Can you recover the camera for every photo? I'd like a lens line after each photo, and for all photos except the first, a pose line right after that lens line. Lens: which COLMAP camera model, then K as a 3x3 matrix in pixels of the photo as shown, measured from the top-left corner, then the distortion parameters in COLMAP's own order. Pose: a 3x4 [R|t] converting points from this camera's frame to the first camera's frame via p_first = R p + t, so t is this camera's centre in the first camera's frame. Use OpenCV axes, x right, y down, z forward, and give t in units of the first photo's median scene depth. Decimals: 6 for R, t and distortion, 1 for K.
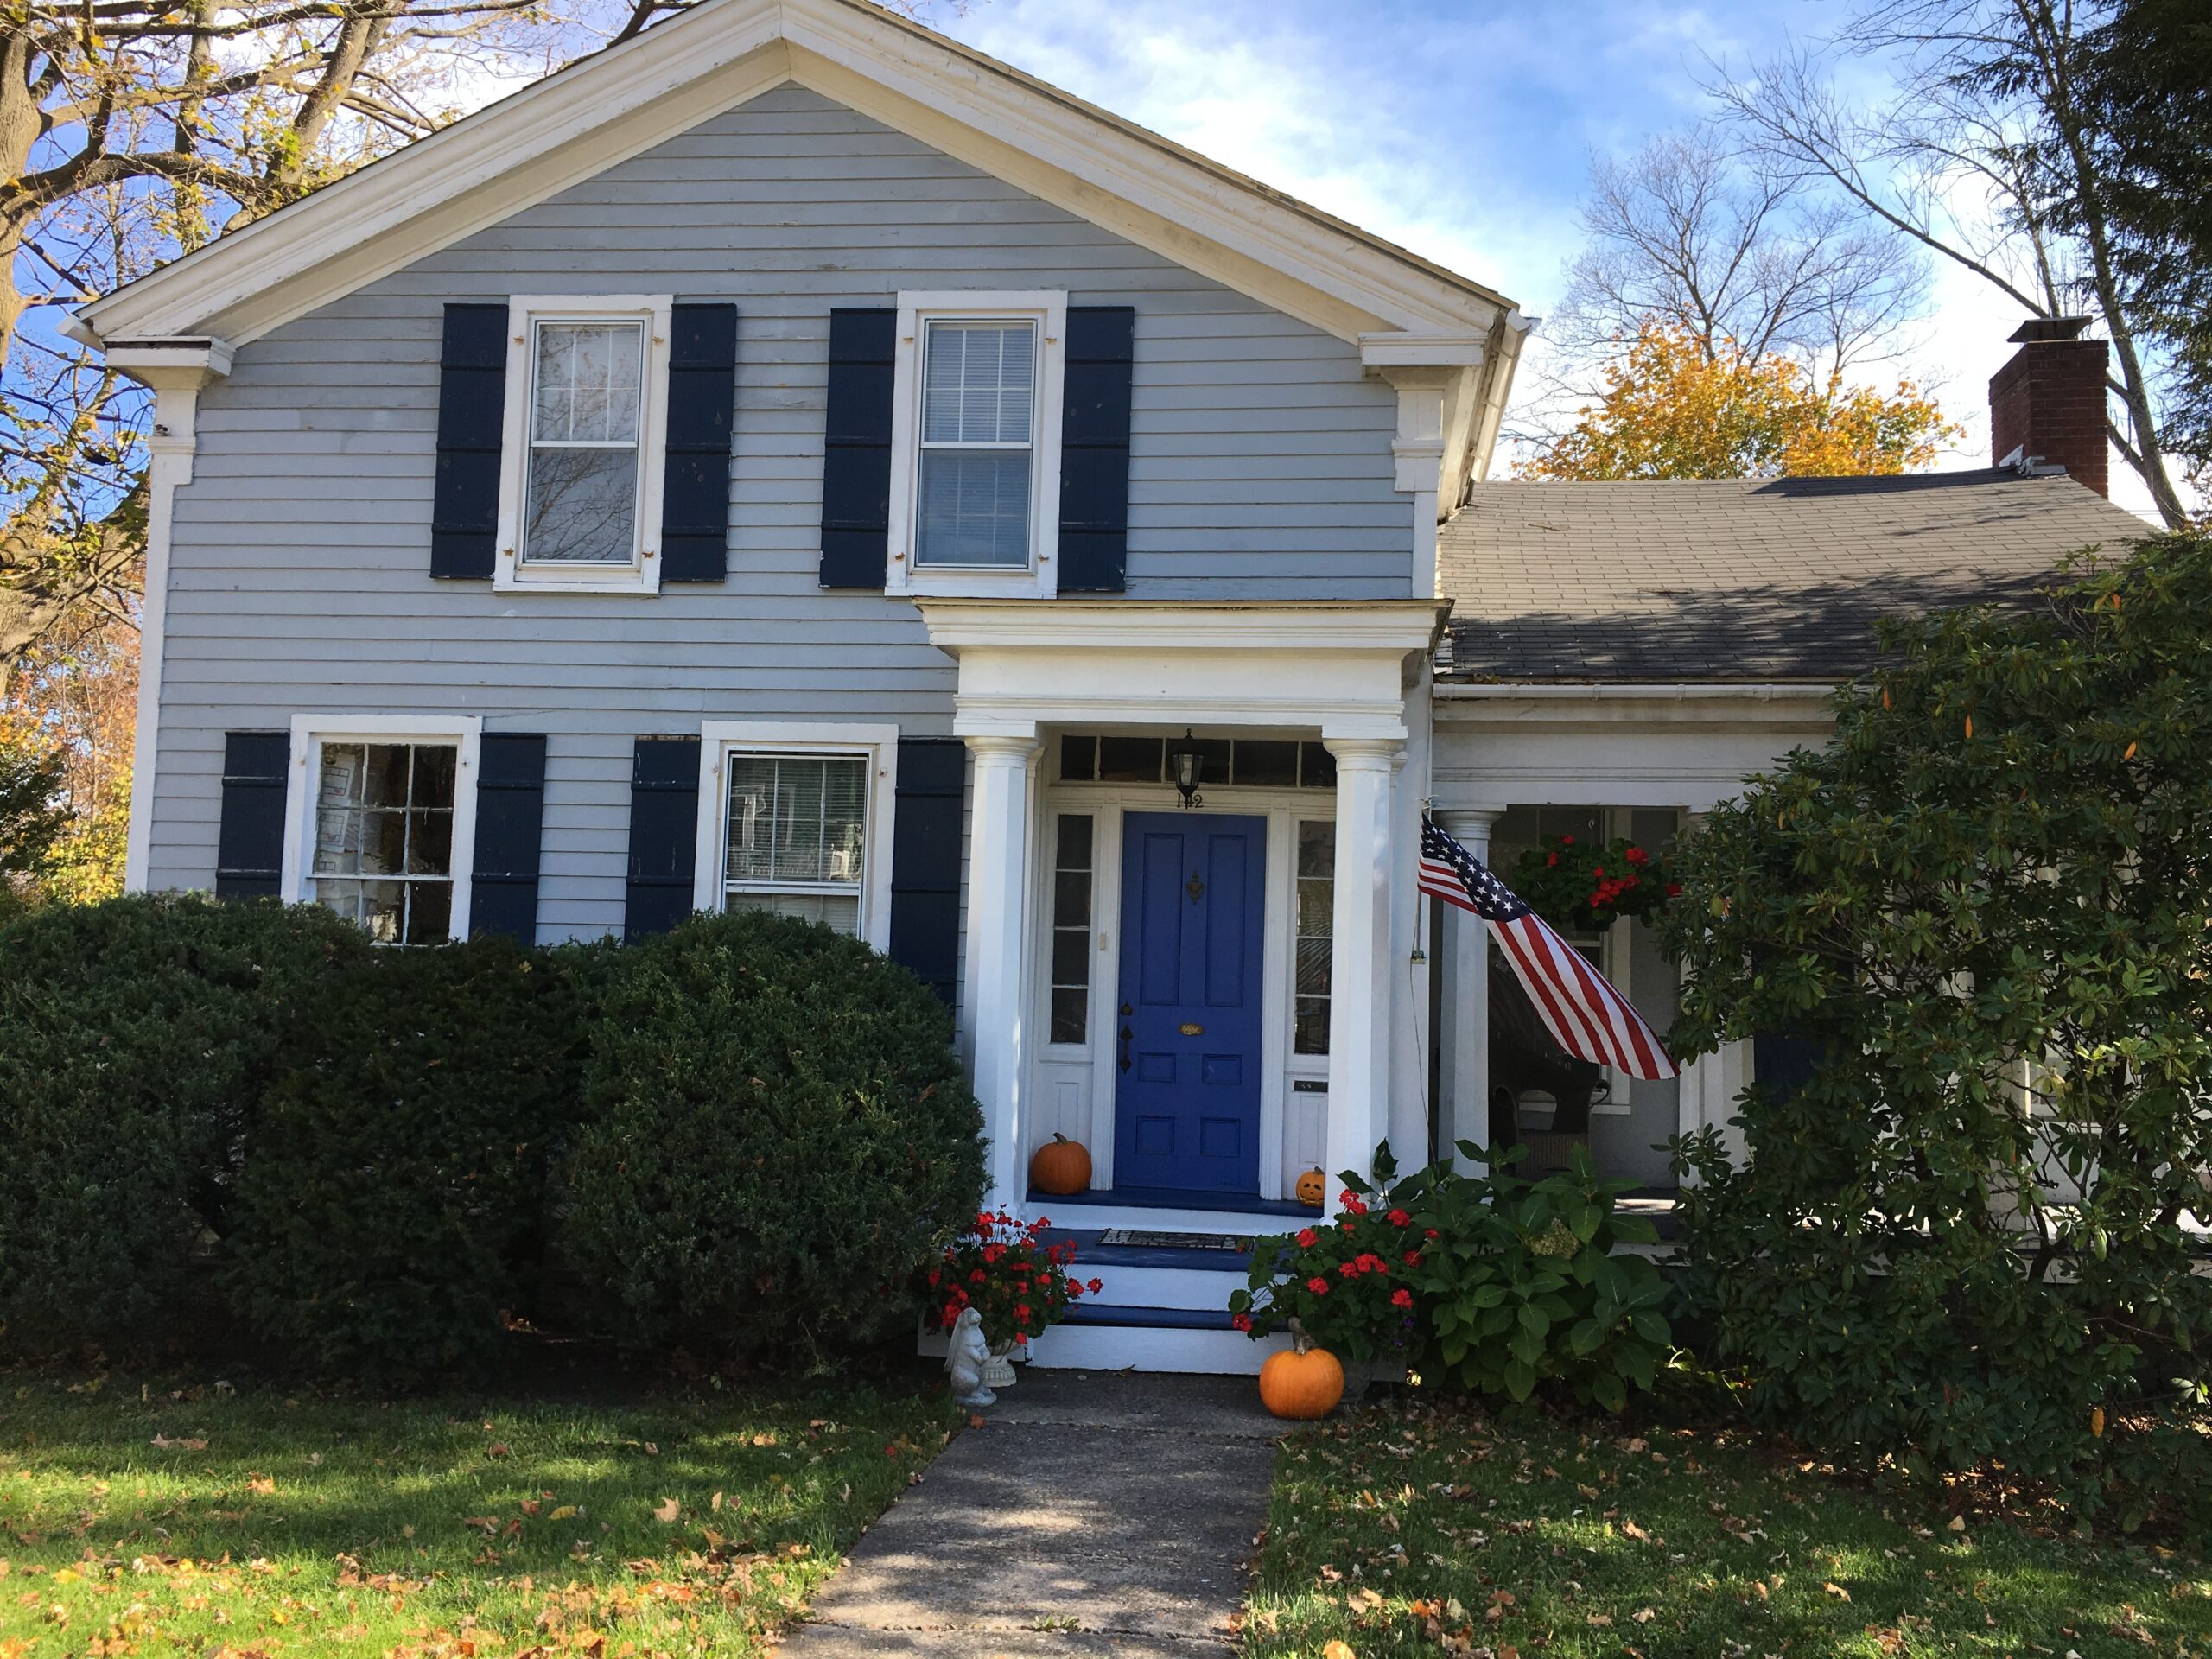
lens RADIAL K [[1890.0, 0, 1119.0], [0, 1890.0, 827.2], [0, 0, 1]] dist [0.076244, -0.103891]
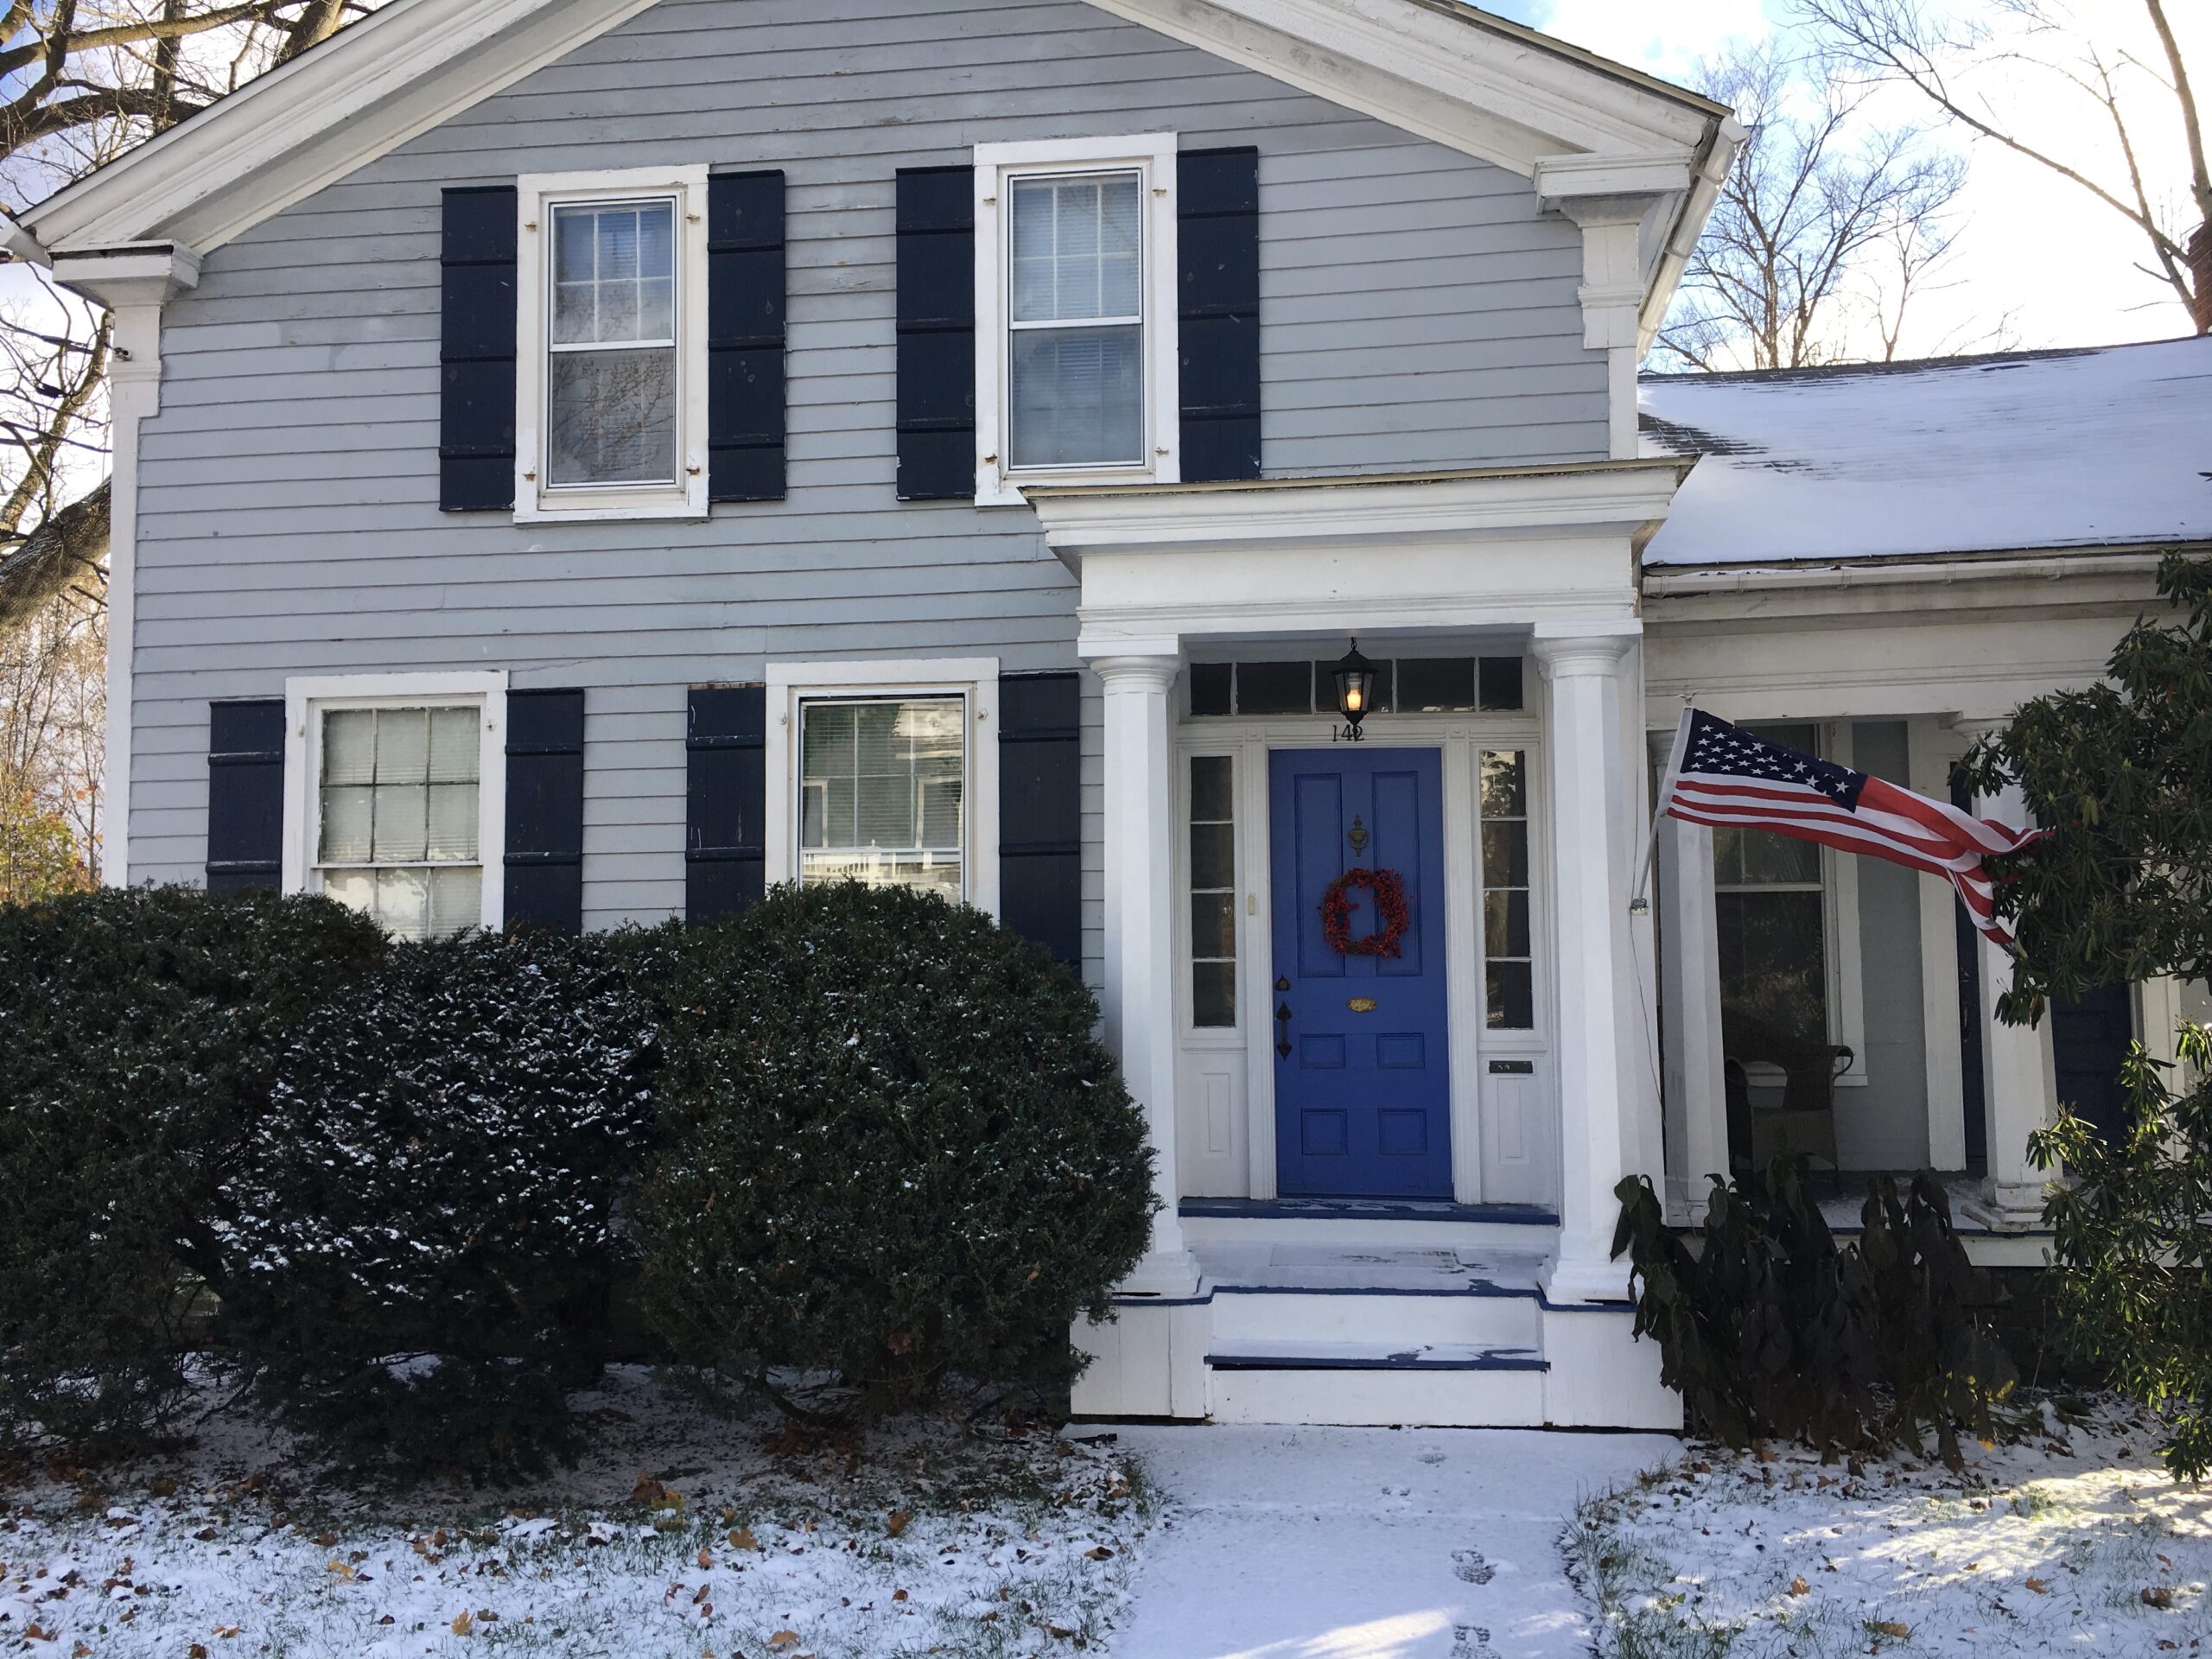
lens RADIAL K [[1890.0, 0, 1122.3], [0, 1890.0, 833.3], [0, 0, 1]] dist [0.076244, -0.103891]
pose [[0.999016, -0.041600, -0.015392, -0.050948], [0.041733, 0.999093, 0.008473, 0.018862], [0.015025, -0.009107, 0.999846, 0.155527]]
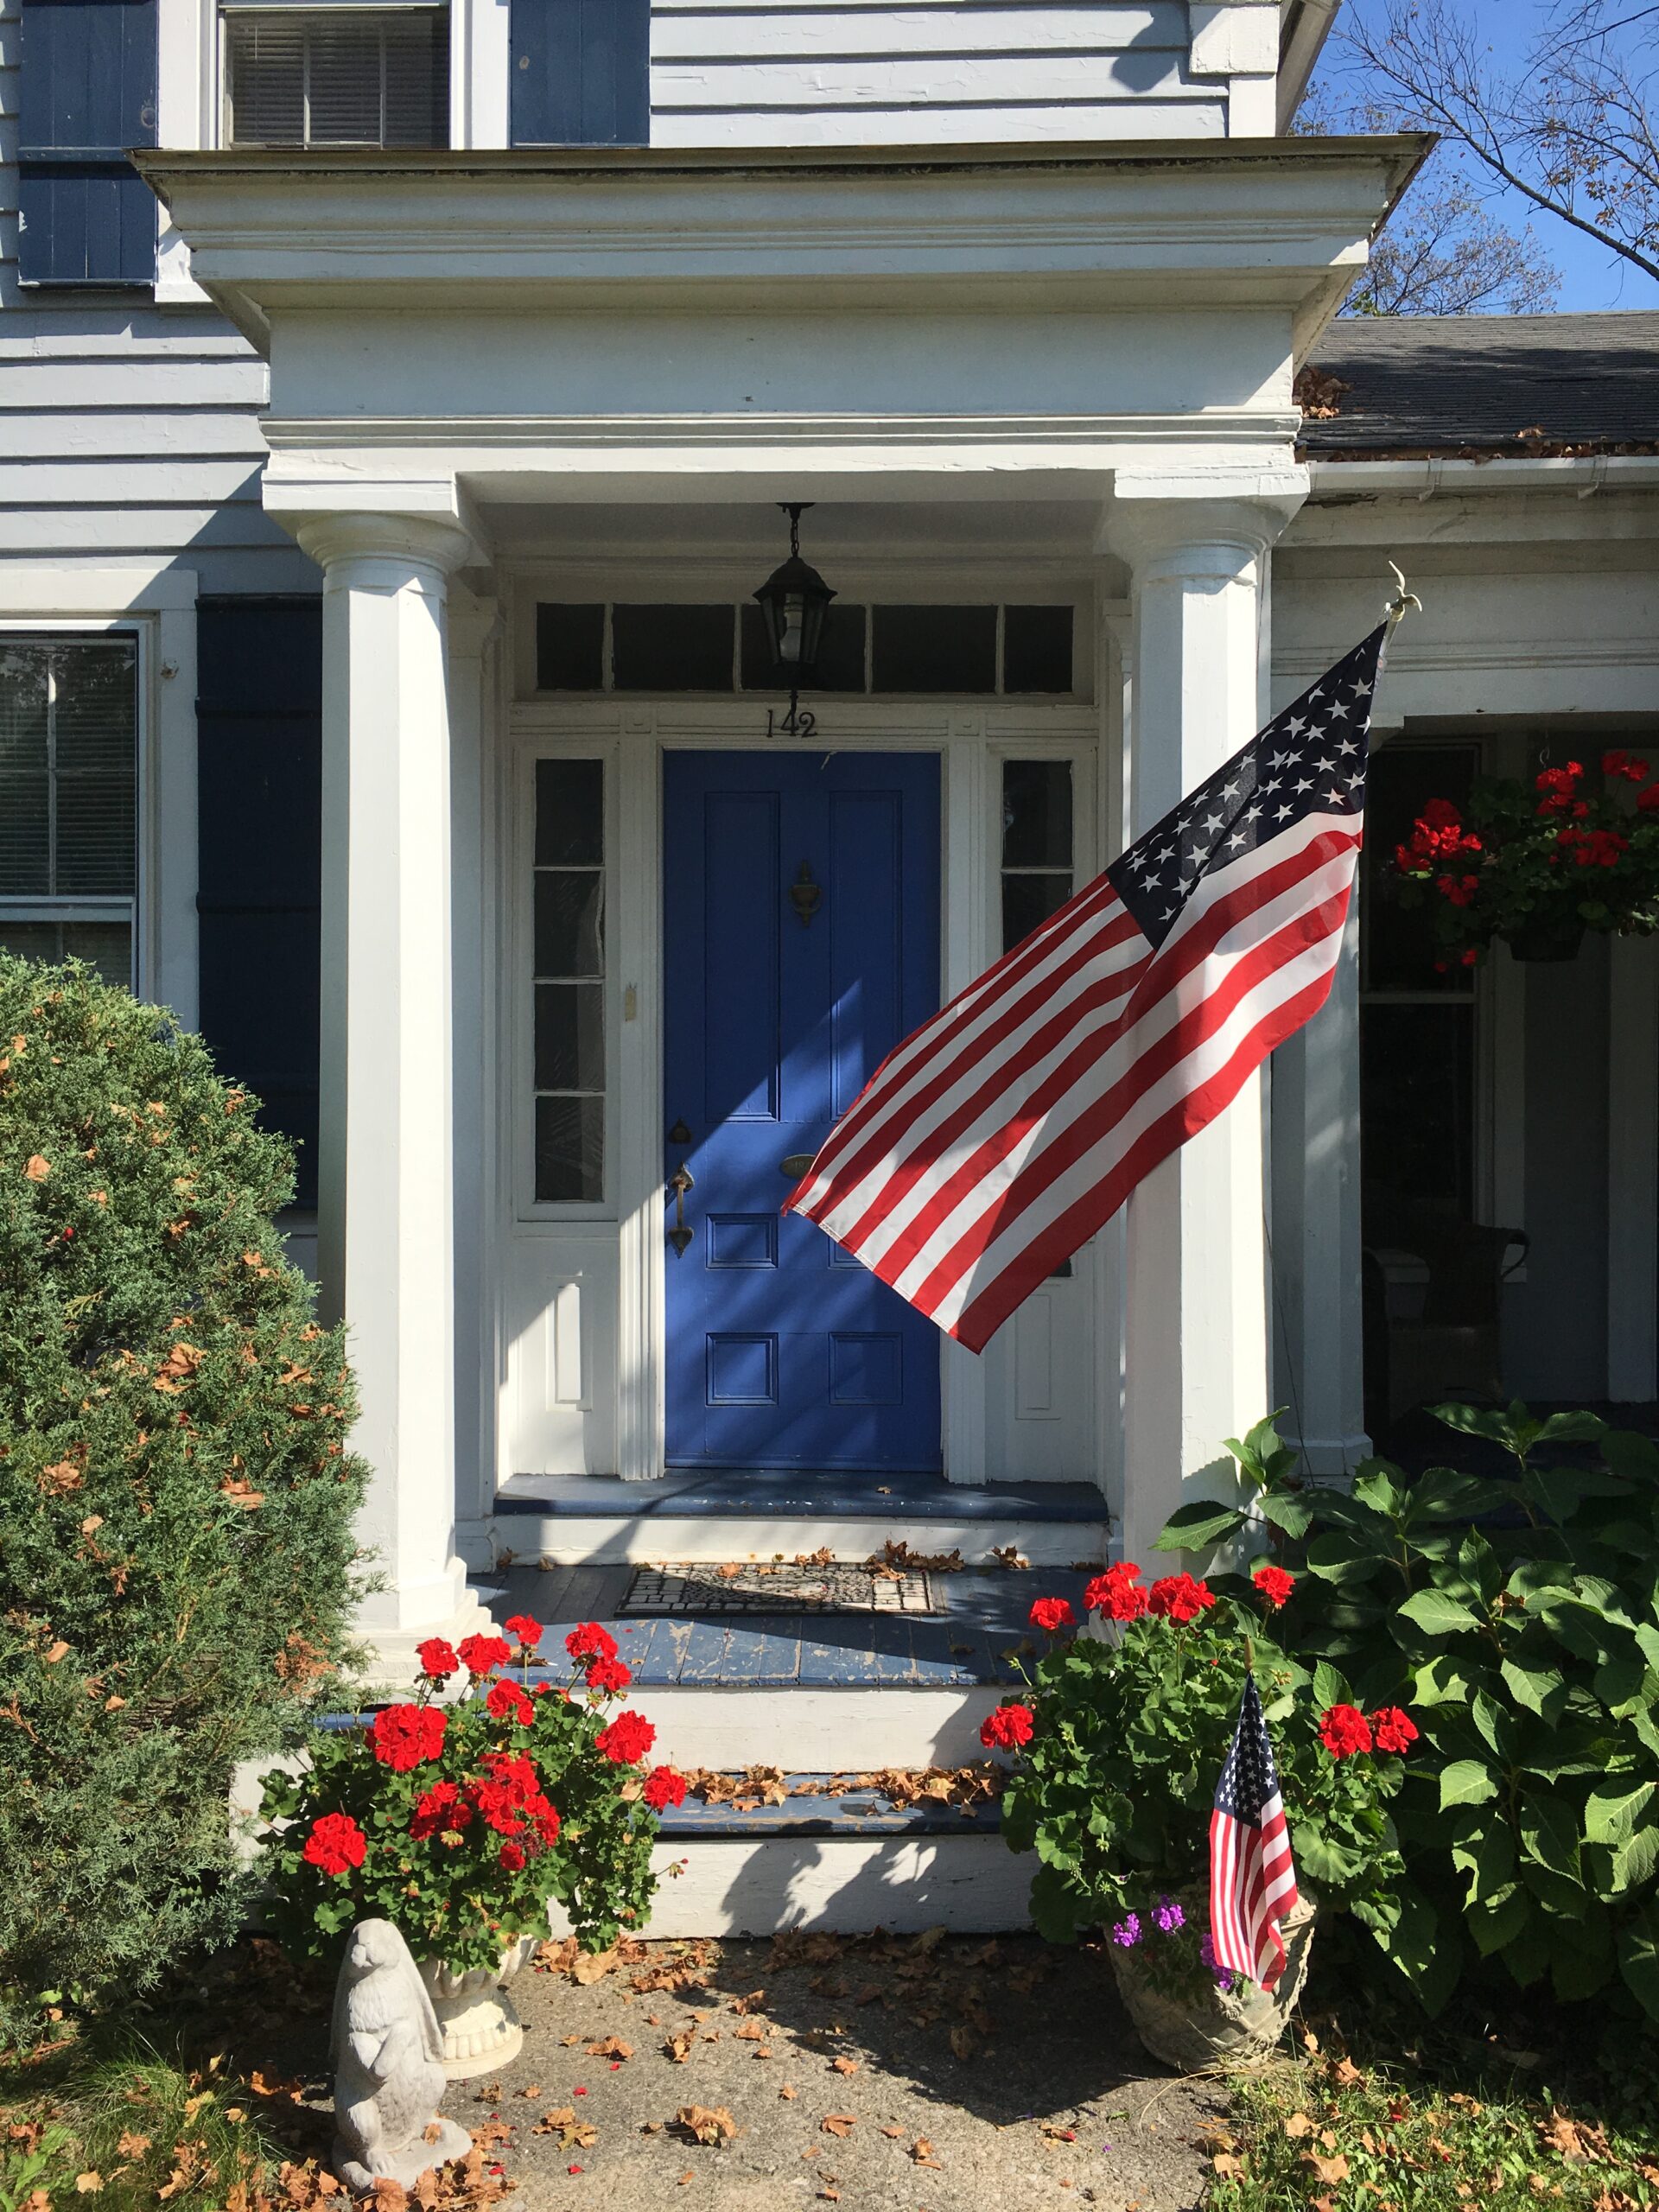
lens RADIAL K [[1890.0, 0, 818.4], [0, 1890.0, 1108.5], [0, 0, 1]] dist [0.076244, -0.103891]
pose [[0.995812, -0.031149, 0.085959, -0.002818], [0.024376, 0.996596, 0.078750, 0.049011], [-0.088119, -0.076325, 0.993182, 0.472971]]
